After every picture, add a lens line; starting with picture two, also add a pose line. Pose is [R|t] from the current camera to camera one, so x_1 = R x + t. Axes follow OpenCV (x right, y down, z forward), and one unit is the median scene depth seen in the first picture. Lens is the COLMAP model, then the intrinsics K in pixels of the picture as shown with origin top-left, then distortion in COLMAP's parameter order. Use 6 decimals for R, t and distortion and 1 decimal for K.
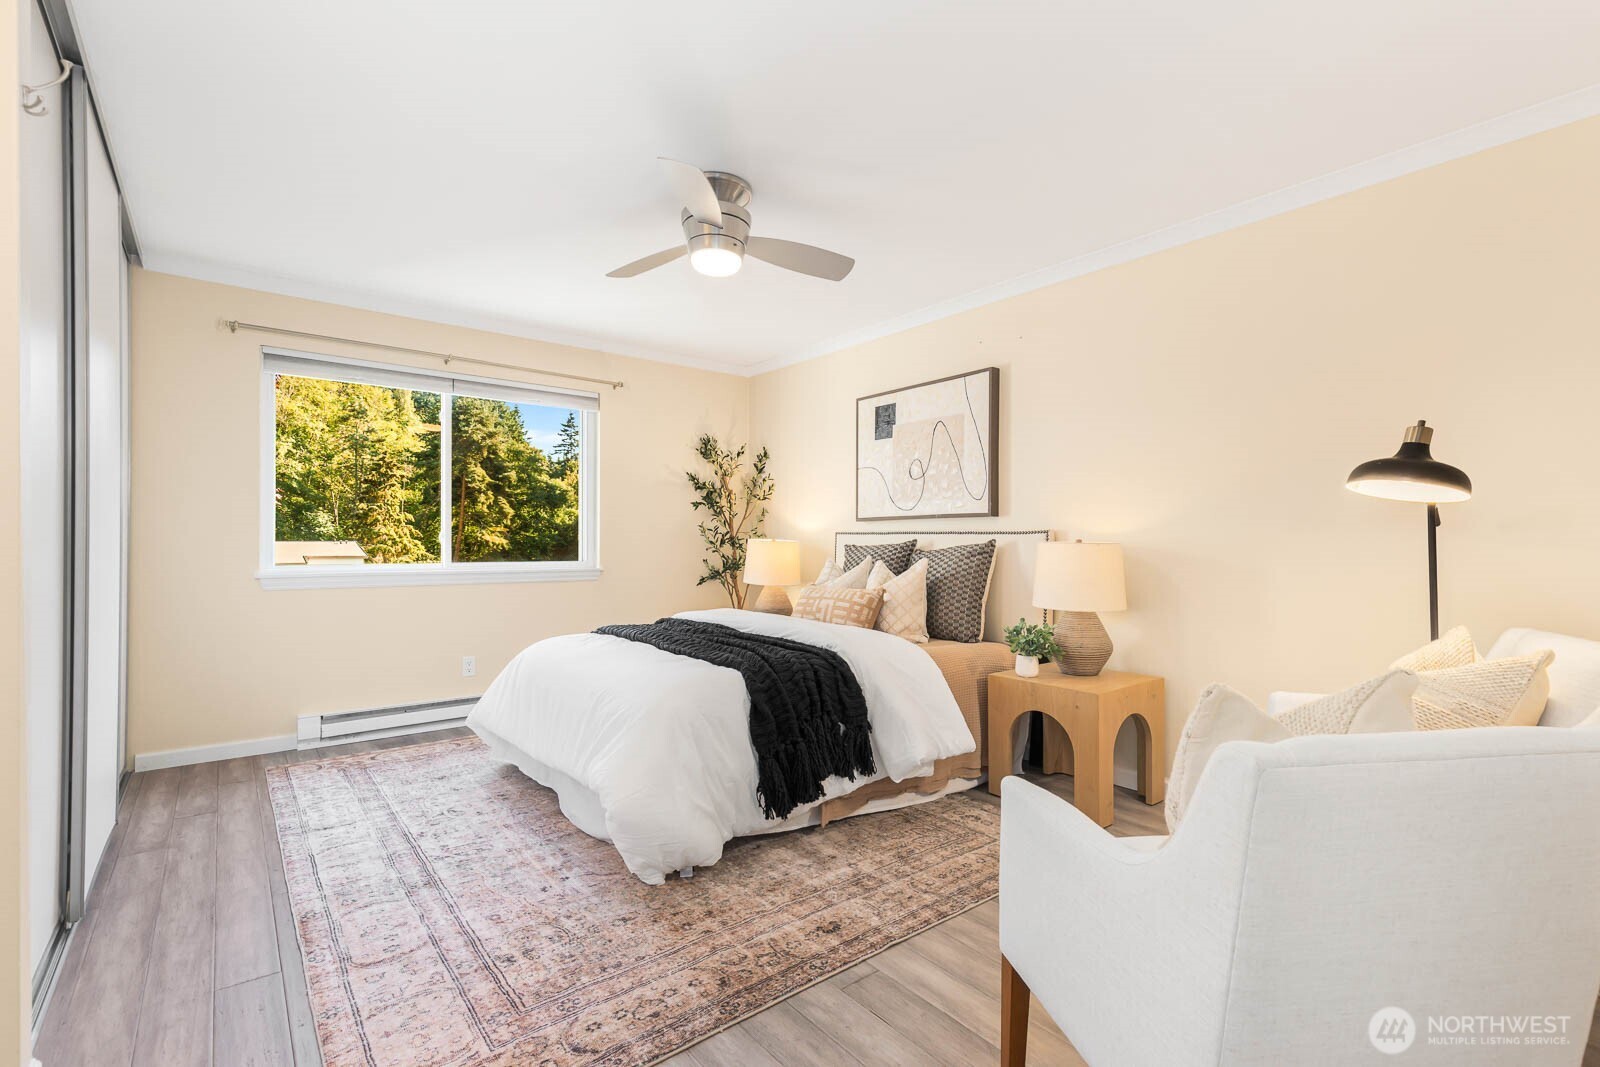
lens RADIAL K [[728.7, 0, 824.9], [0, 728.7, 531.6], [0, 0, 1]] dist [0.006345, -0.001571]
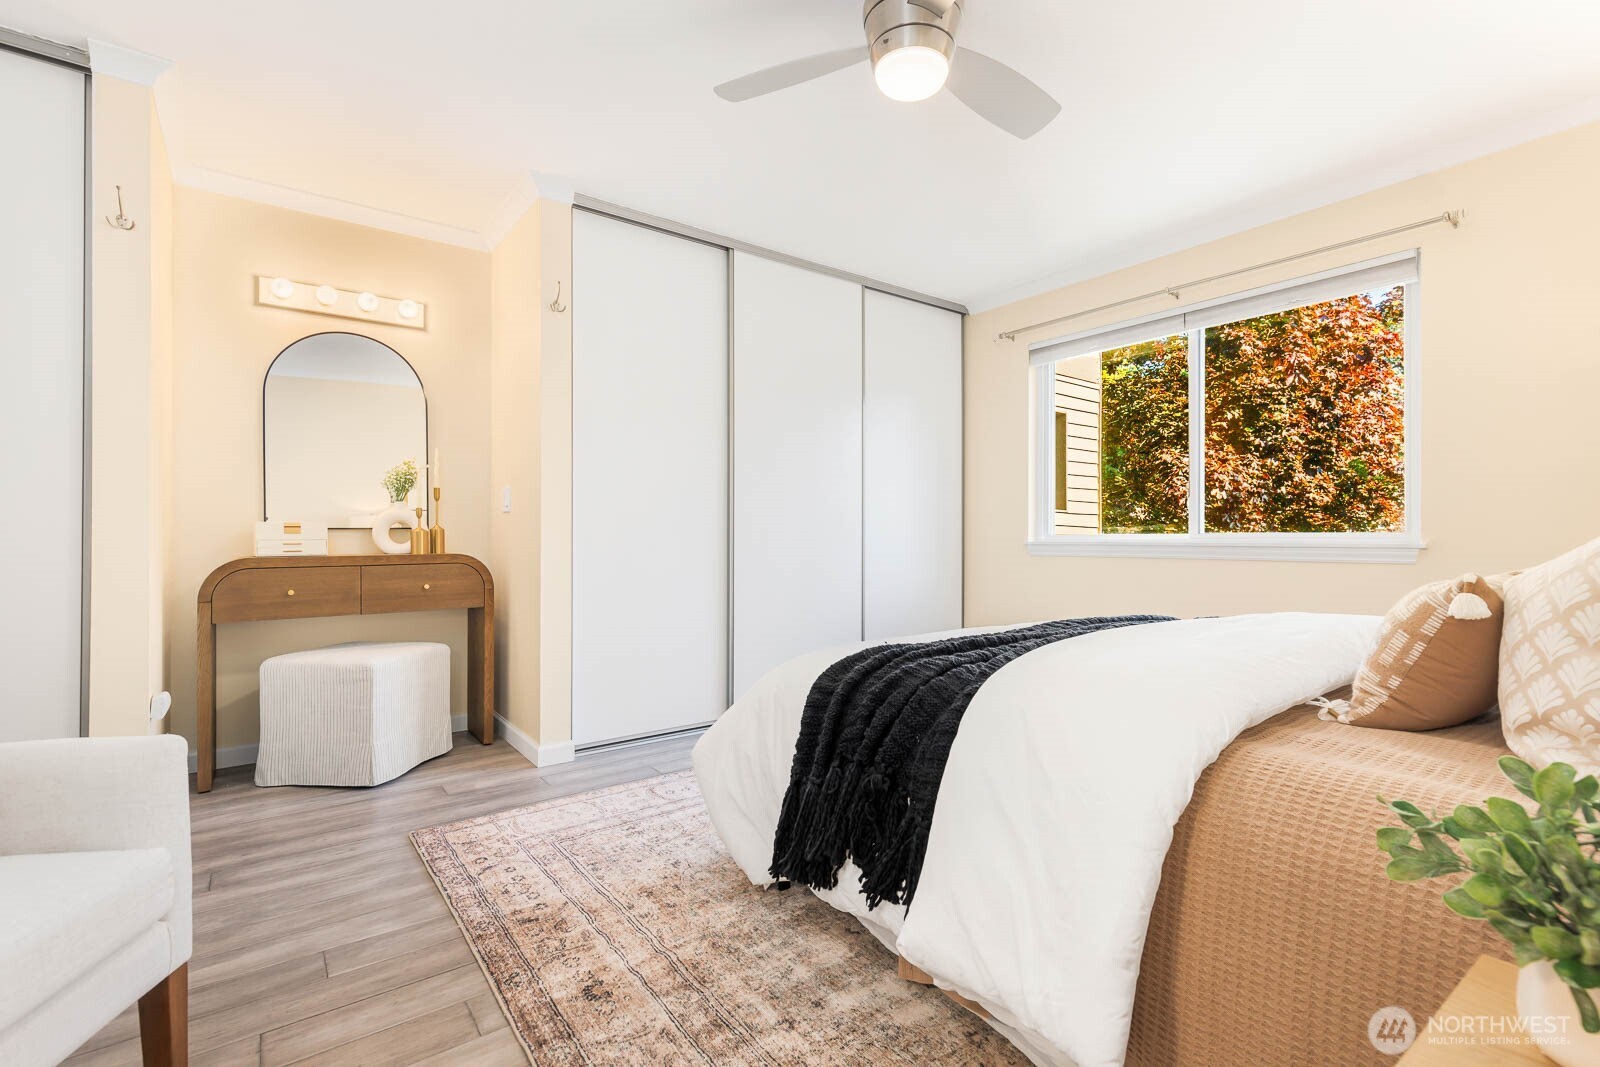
lens RADIAL K [[728.7, 0, 795.7], [0, 728.7, 536.5], [0, 0, 1]] dist [0.006345, -0.001571]
pose [[-0.058788, -0.006372, -0.998250, 0.466294], [0.015970, 0.999846, -0.007322, 0.060992], [0.998143, -0.016372, -0.058677, 0.800547]]
